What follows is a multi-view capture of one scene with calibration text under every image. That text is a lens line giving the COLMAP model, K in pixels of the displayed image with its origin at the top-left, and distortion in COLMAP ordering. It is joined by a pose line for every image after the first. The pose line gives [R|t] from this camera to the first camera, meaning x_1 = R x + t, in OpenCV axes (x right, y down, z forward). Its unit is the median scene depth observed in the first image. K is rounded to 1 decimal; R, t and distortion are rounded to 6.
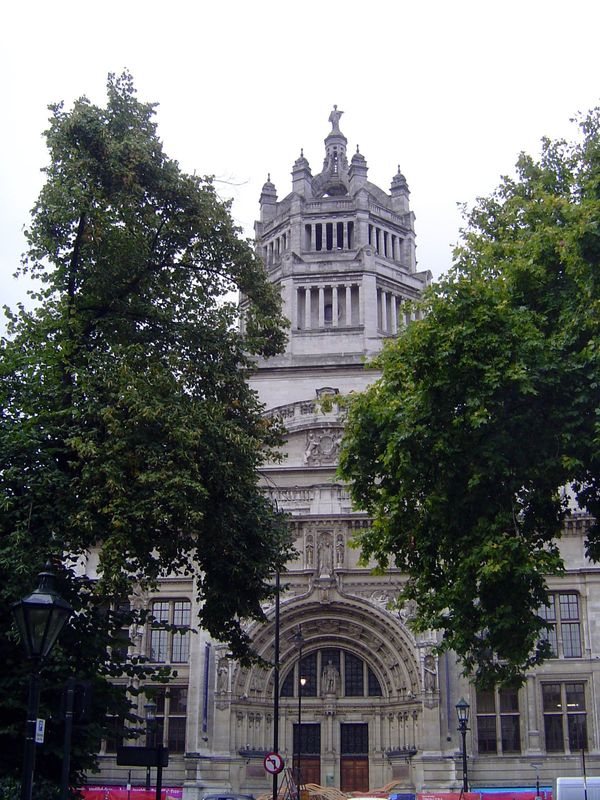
lens RADIAL K [[1041.3, 0, 303.4], [0, 1041.3, 400.6], [0, 0, 1]] dist [-0.031910, 0.000000]
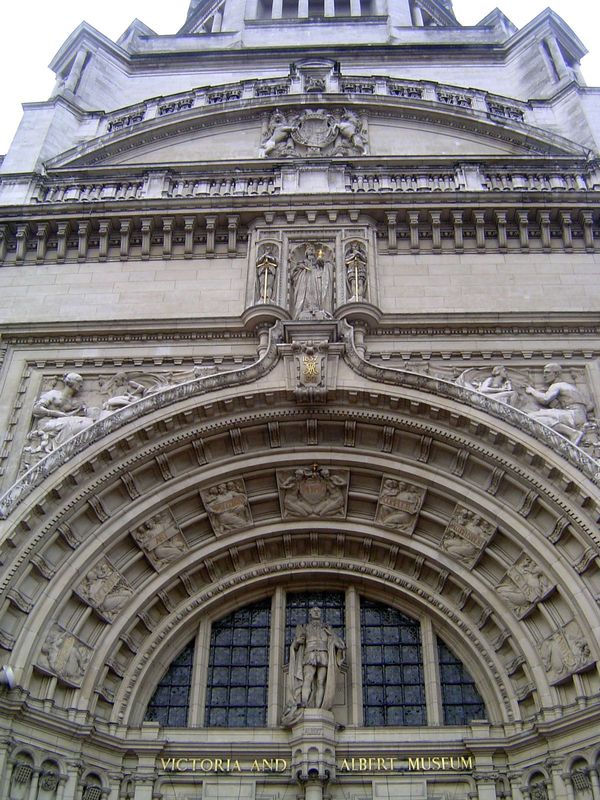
lens RADIAL K [[915.6, 0, 297.2], [0, 915.6, 399.5], [0, 0, 1]] dist [-0.137164, 0.000000]
pose [[0.997143, 0.057655, 0.048801, 0.003975], [-0.038159, 0.942058, -0.333273, 0.283597], [-0.065188, 0.330459, 0.941567, 0.736274]]
